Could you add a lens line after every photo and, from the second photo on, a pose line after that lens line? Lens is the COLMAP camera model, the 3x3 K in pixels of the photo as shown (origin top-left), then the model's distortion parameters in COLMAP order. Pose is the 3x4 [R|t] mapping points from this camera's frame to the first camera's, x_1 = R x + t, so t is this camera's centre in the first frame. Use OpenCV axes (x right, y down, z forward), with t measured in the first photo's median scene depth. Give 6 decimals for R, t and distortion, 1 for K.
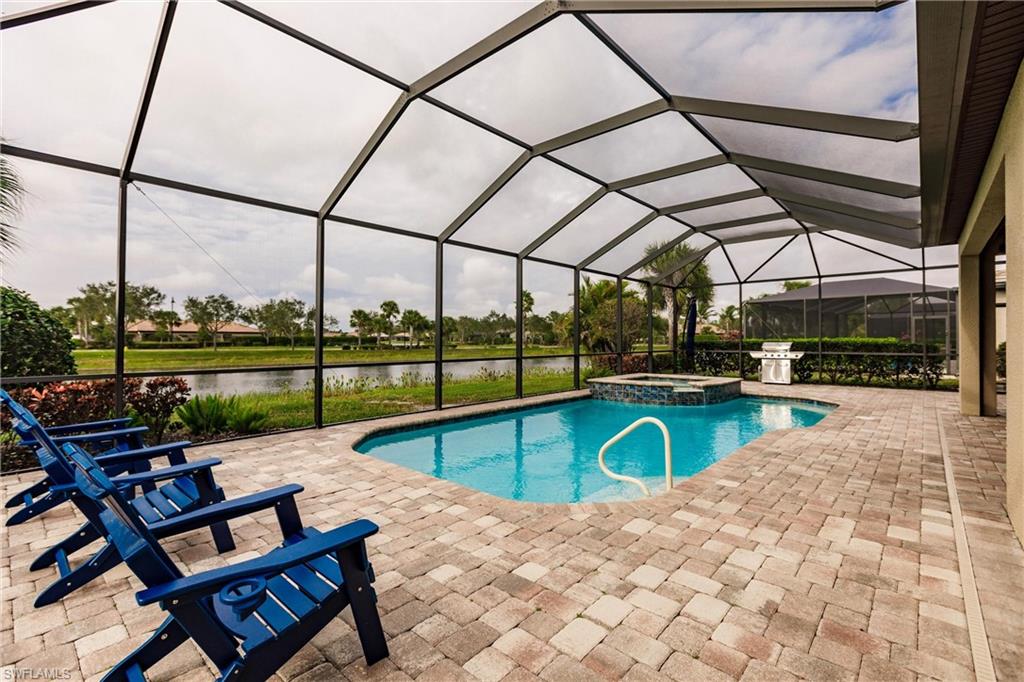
lens RADIAL K [[470.7, 0, 517.3], [0, 470.7, 332.4], [0, 0, 1]] dist [0.001692, 0.000510]
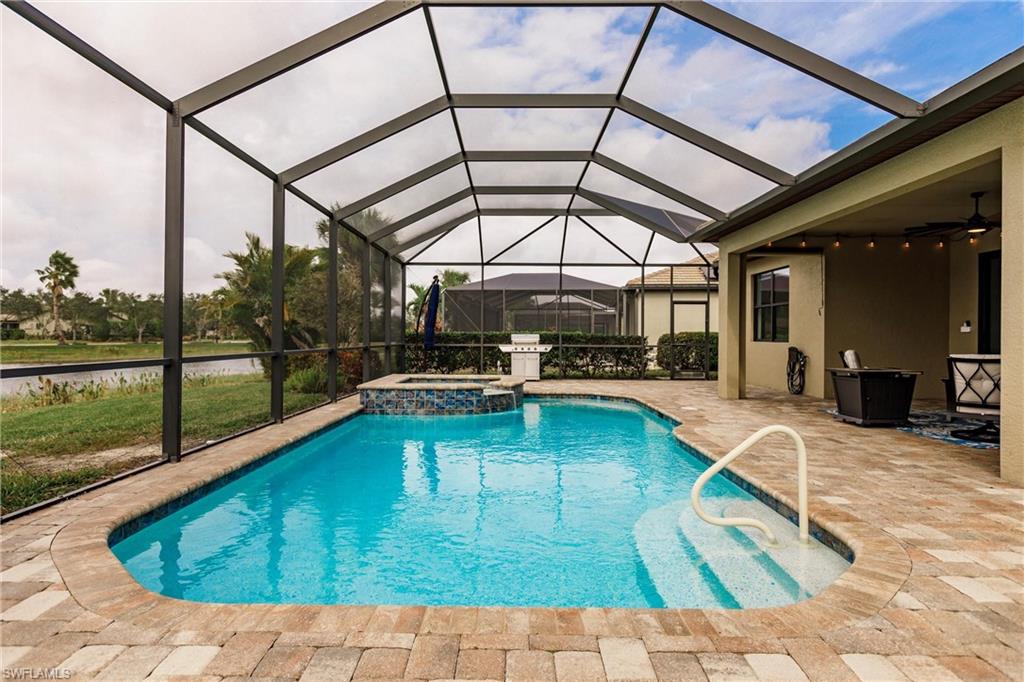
lens RADIAL K [[573.3, 0, 511.6], [0, 573.3, 334.0], [0, 0, 1]] dist [0.003573, 0.000749]
pose [[0.744626, 0.010247, 0.667404, -0.231899], [-0.017791, 0.999832, 0.004499, 0.020346], [-0.667245, -0.015224, 0.744682, 0.258535]]
